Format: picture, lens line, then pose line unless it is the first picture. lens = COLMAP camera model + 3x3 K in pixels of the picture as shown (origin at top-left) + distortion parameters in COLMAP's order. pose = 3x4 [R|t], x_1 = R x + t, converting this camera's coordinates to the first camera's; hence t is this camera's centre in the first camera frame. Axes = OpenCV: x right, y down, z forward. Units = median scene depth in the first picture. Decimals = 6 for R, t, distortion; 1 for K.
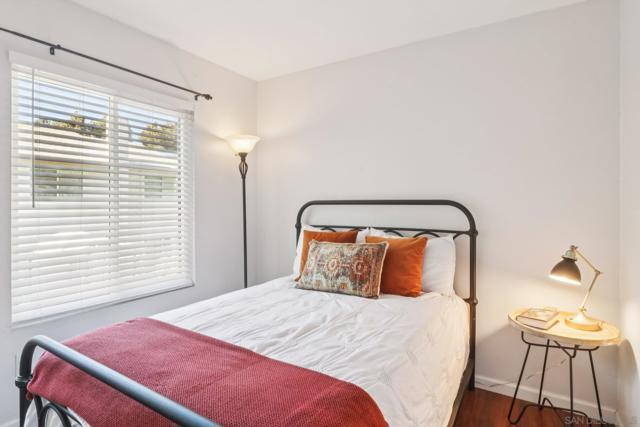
lens RADIAL K [[350.0, 0, 321.8], [0, 350.0, 212.2], [0, 0, 1]] dist [0.002550, -0.001315]
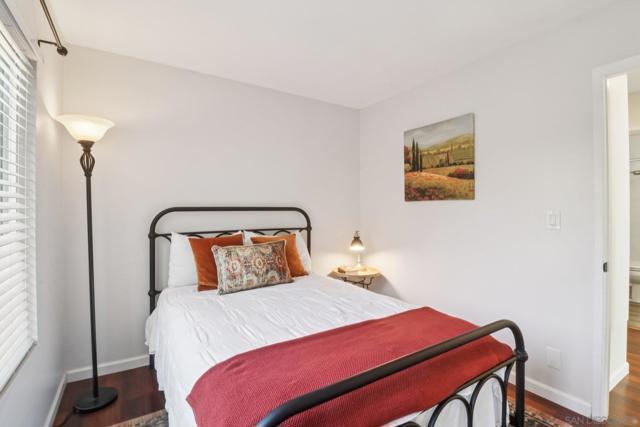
lens RADIAL K [[299.1, 0, 319.9], [0, 299.1, 210.5], [0, 0, 1]] dist [-0.001602, -0.000137]
pose [[0.400908, -0.008044, 0.916083, -0.775369], [0.021568, 0.999767, -0.000660, -0.019375], [-0.915865, 0.020023, 0.400988, 0.406799]]
